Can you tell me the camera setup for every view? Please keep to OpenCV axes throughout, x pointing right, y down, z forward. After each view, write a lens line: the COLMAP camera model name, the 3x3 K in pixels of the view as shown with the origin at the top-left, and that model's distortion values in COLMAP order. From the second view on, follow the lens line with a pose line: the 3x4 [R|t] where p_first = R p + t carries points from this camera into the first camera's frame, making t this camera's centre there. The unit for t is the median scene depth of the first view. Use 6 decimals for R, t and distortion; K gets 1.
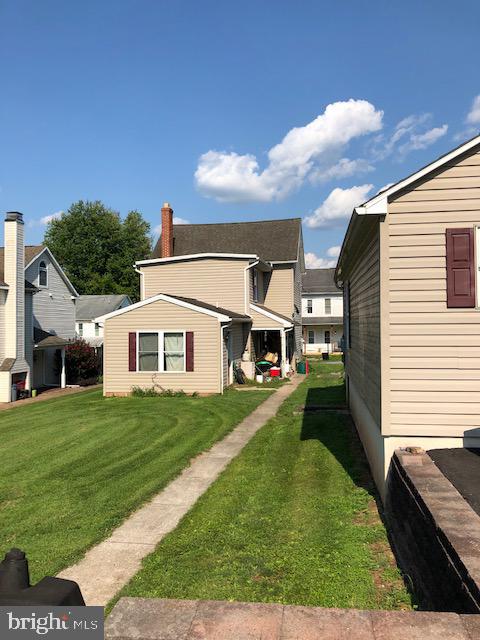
lens RADIAL K [[504.6, 0, 256.6], [0, 504.6, 318.4], [0, 0, 1]] dist [0.008204, -0.044782]
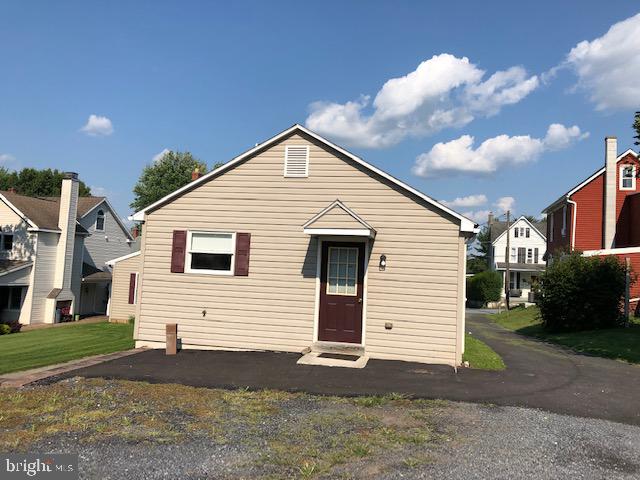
lens RADIAL K [[523.0, 0, 315.9], [0, 523.0, 230.6], [0, 0, 1]] dist [0.061033, -0.068546]
pose [[0.990939, 0.046949, -0.125843, 0.357101], [-0.054276, 0.996986, -0.055434, -0.030077], [0.122862, 0.061762, 0.990500, -0.269923]]
